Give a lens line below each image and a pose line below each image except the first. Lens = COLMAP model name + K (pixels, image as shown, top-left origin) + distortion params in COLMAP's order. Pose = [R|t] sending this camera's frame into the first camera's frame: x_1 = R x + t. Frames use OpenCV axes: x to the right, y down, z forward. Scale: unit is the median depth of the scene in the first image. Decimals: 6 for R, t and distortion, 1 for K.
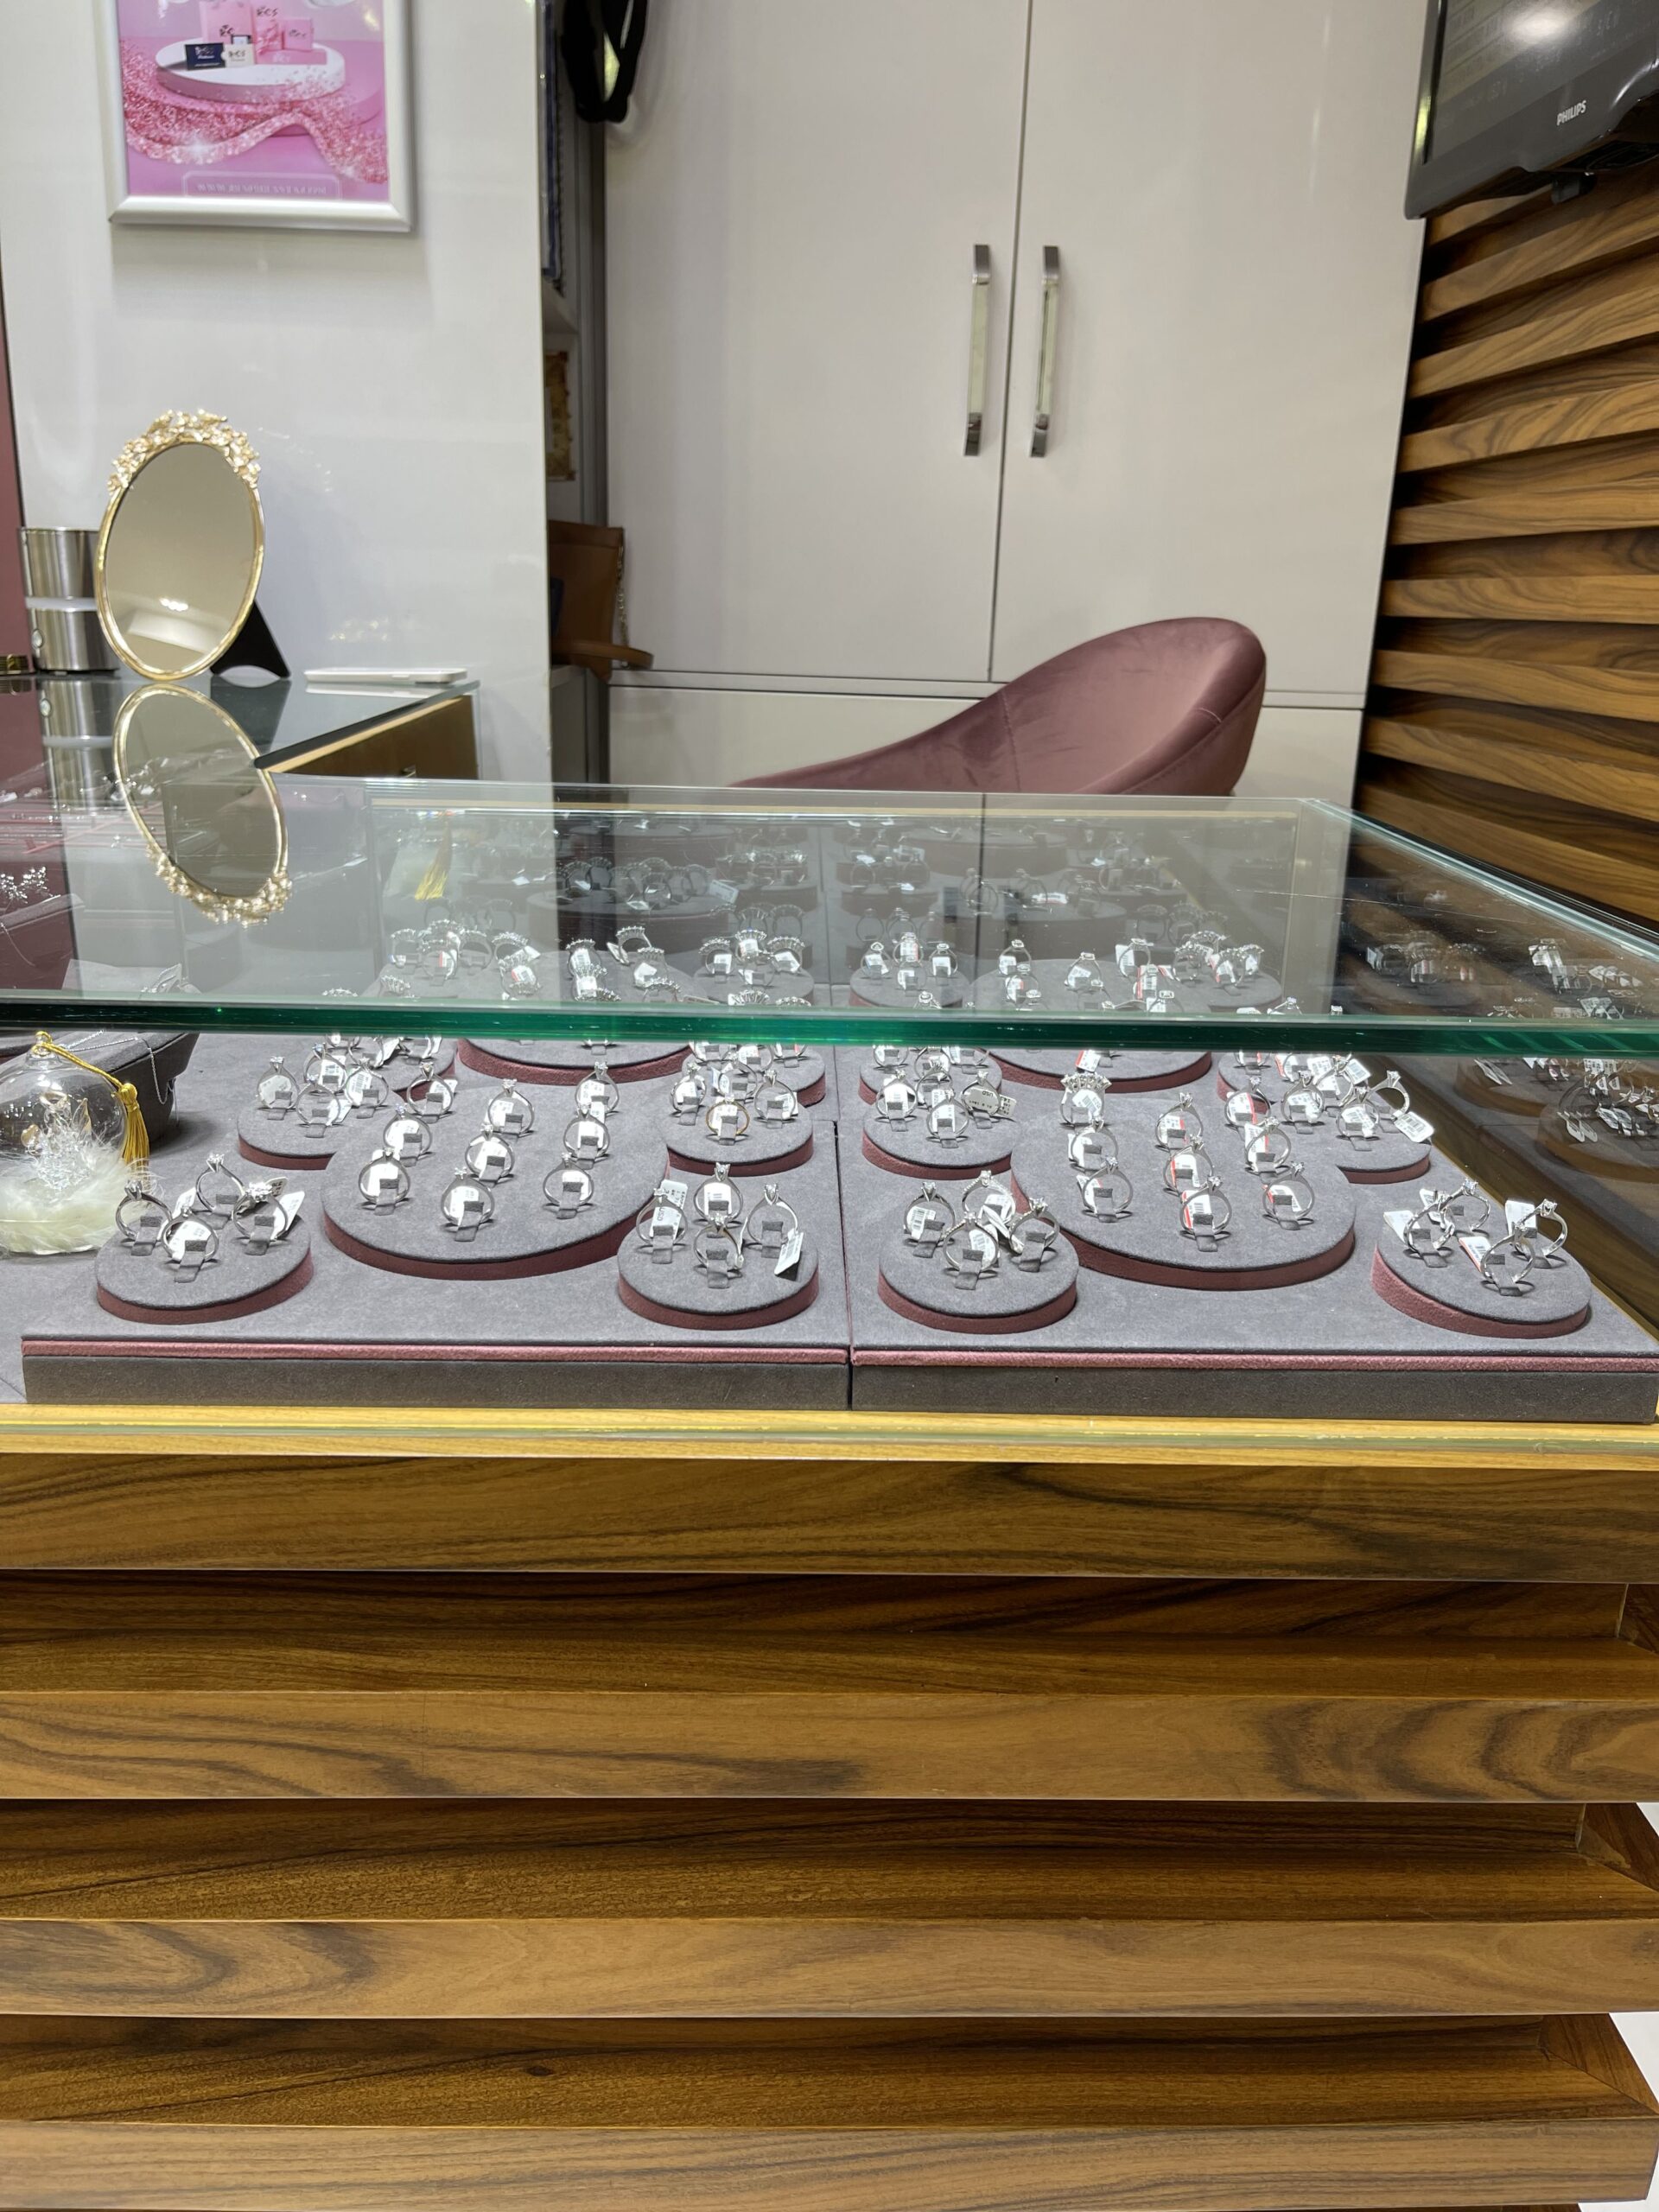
lens RADIAL K [[1687.8, 0, 829.5], [0, 1687.8, 1106.0], [0, 0, 1]] dist [0.074194, -0.112405]
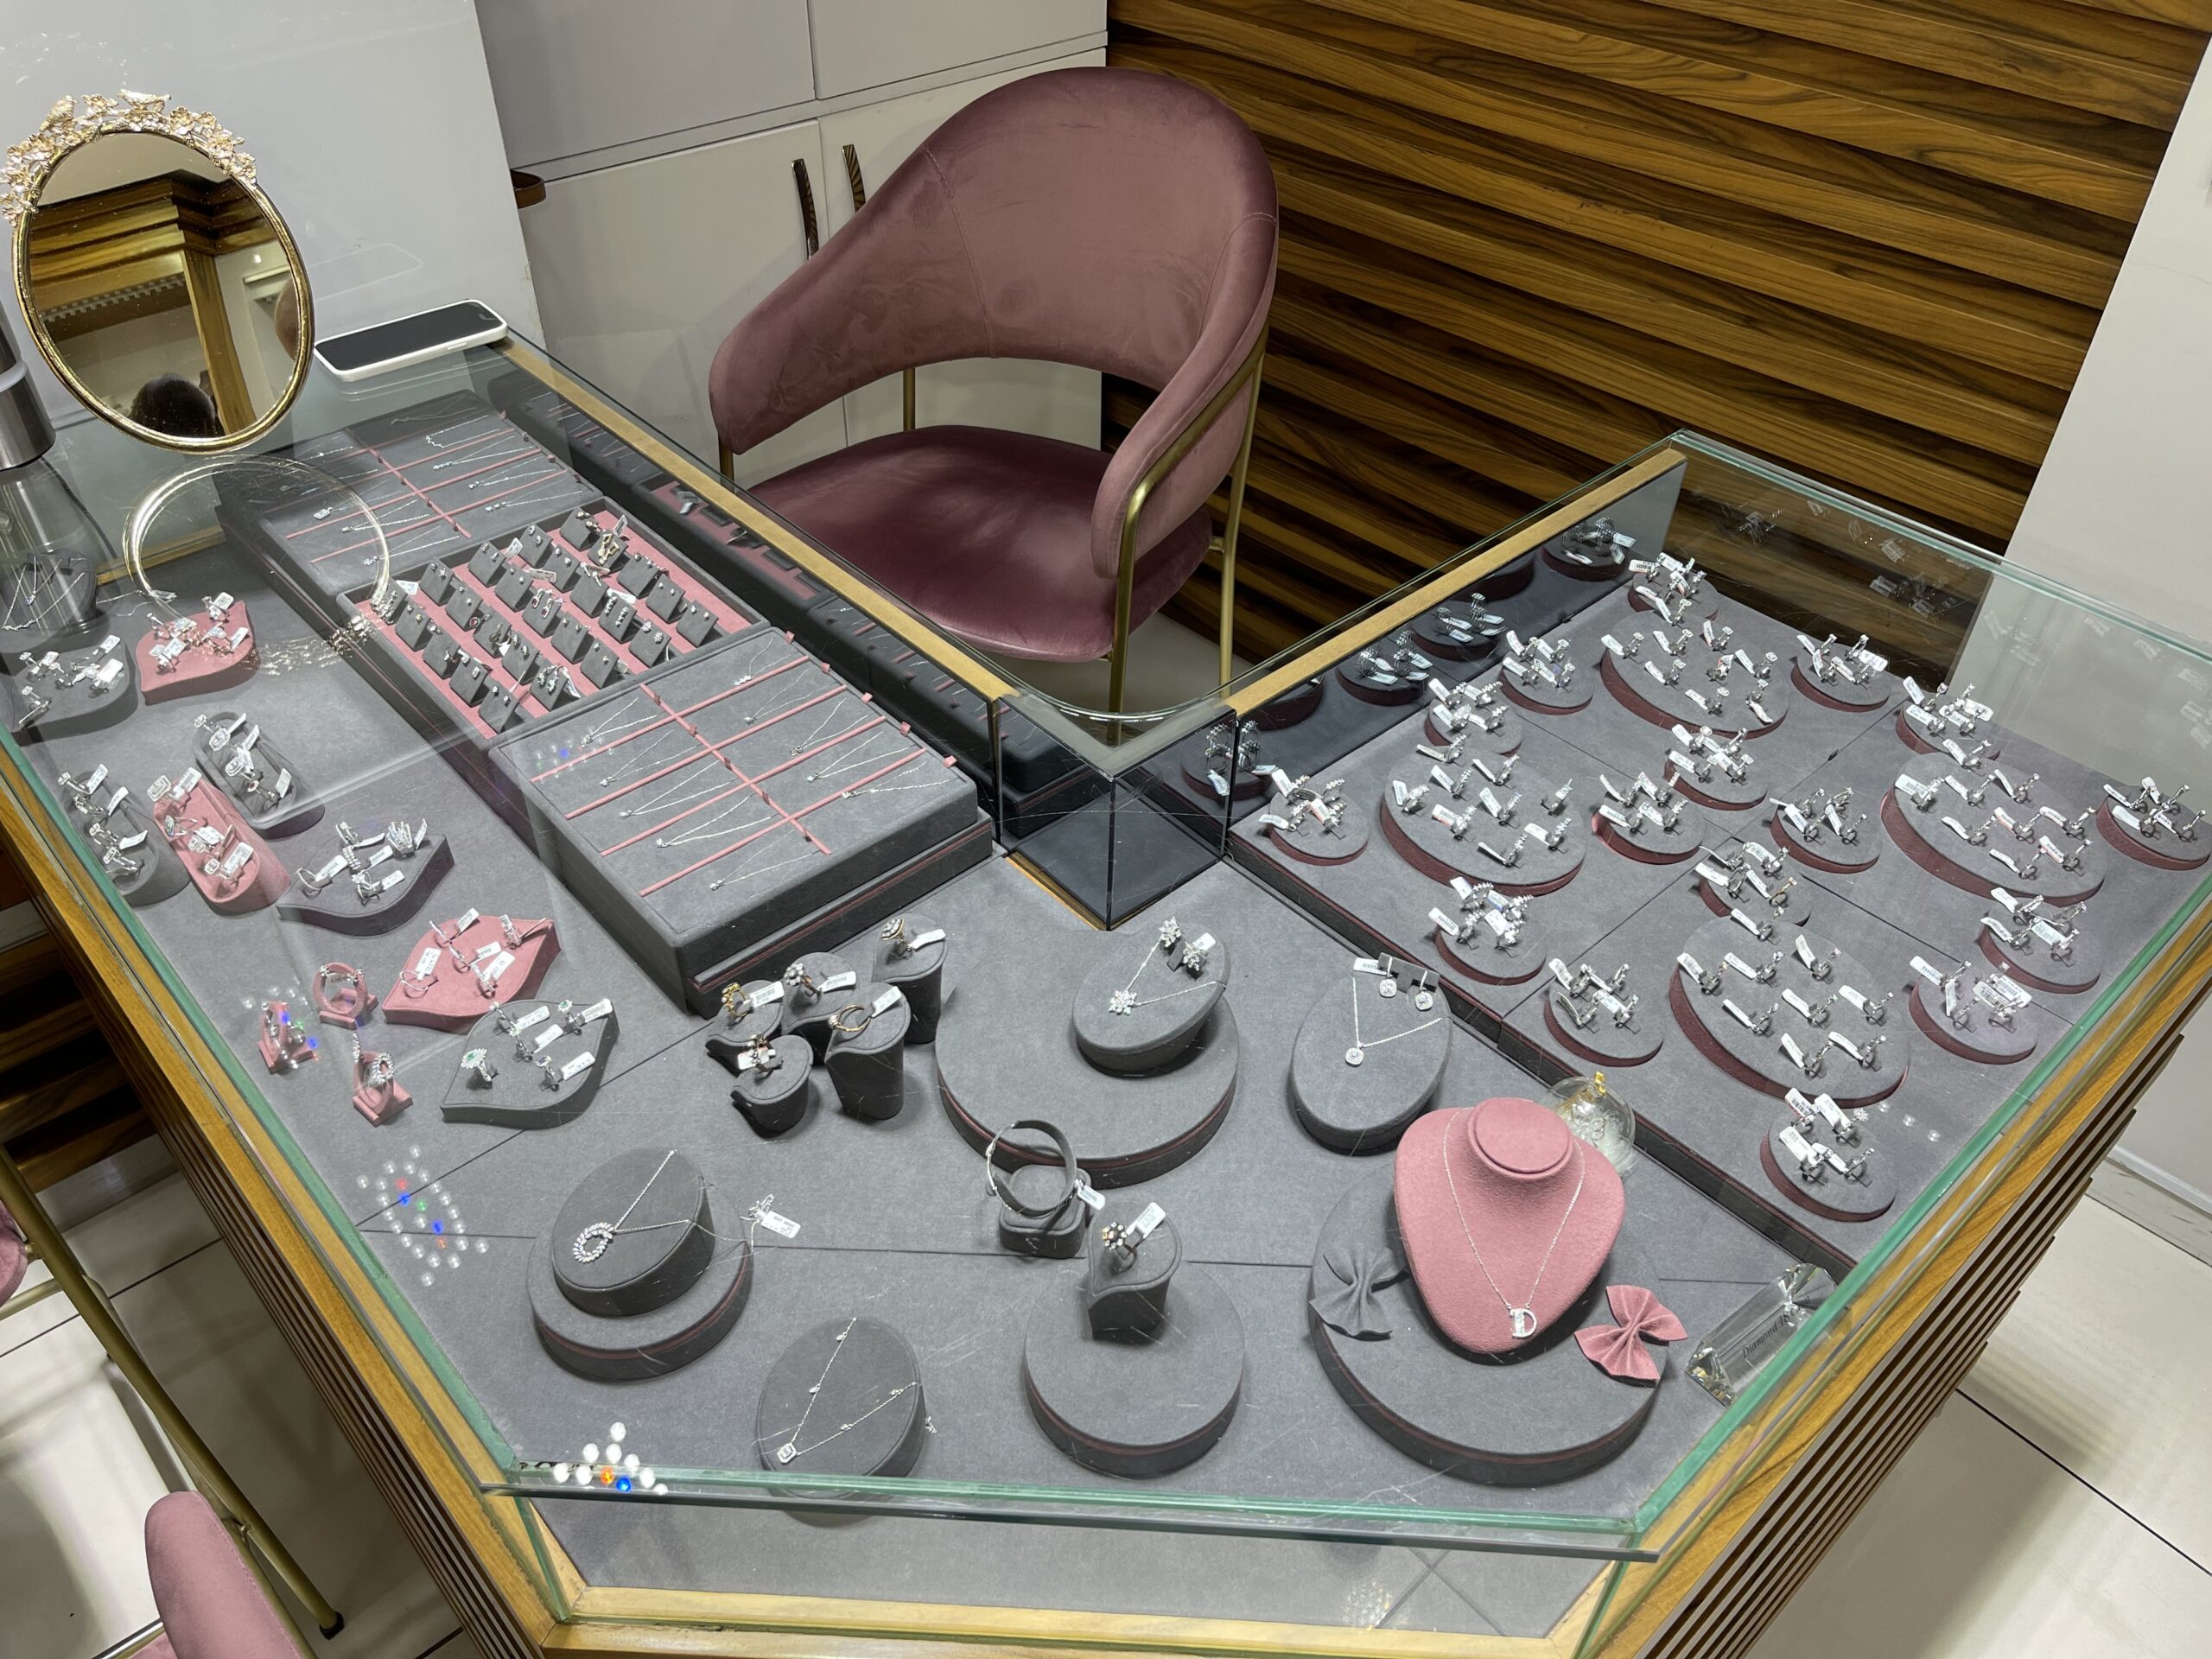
lens RADIAL K [[1687.8, 0, 1105.6], [0, 1687.8, 823.2], [0, 0, 1]] dist [0.074194, -0.112405]
pose [[0.754592, -0.434746, 0.491515, -0.746317], [0.200218, 0.865861, 0.458474, -0.521581], [-0.624903, -0.247550, 0.740415, 0.132764]]
